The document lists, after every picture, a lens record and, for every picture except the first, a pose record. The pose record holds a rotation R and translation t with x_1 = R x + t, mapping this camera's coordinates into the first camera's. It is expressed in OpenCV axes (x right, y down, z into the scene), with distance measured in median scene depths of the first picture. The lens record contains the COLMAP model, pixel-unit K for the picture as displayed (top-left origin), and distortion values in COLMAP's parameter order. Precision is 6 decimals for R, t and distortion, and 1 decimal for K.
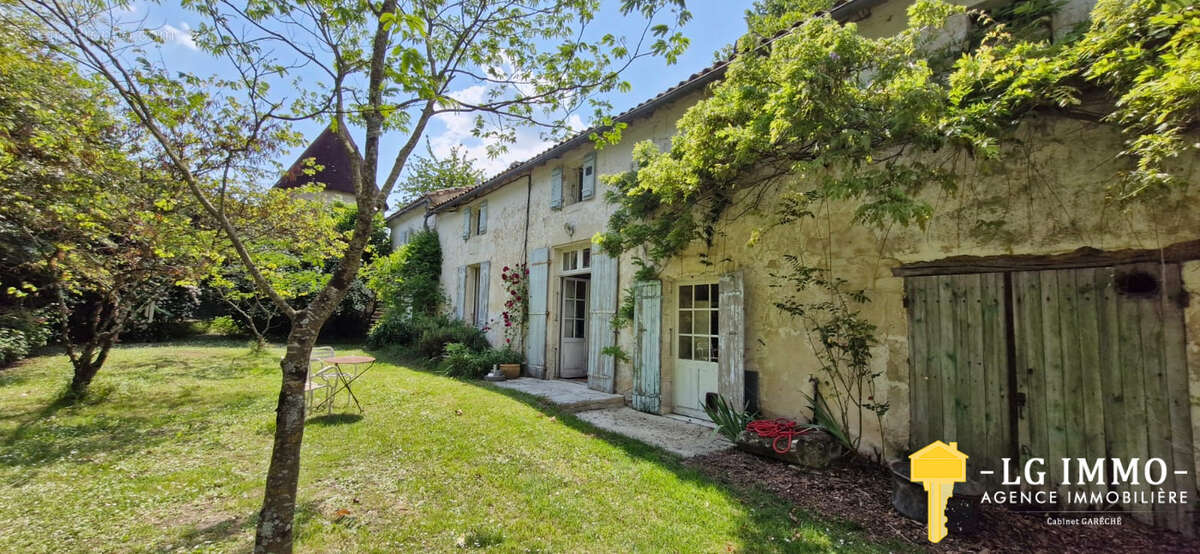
lens RADIAL K [[471.8, 0, 603.0], [0, 471.8, 276.8], [0, 0, 1]] dist [-0.001079, 0.000432]
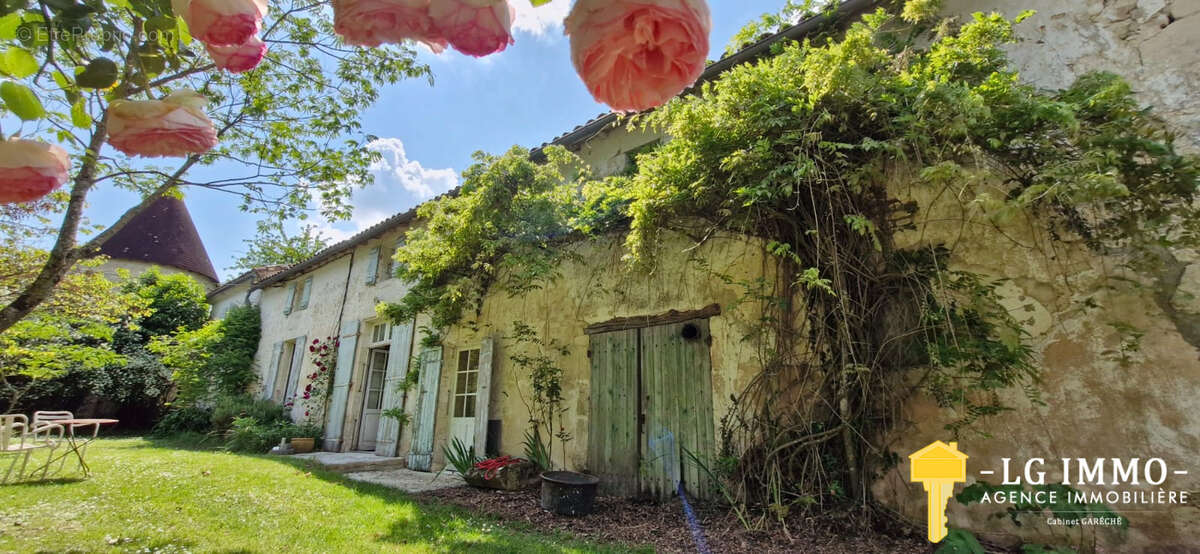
lens RADIAL K [[471.8, 0, 602.3], [0, 471.8, 271.6], [0, 0, 1]] dist [-0.001079, 0.000432]
pose [[0.973085, 0.047488, 0.225499, 0.236263], [-0.000370, 0.978858, -0.204539, 0.064523], [-0.230445, 0.198951, 0.952530, -0.207757]]
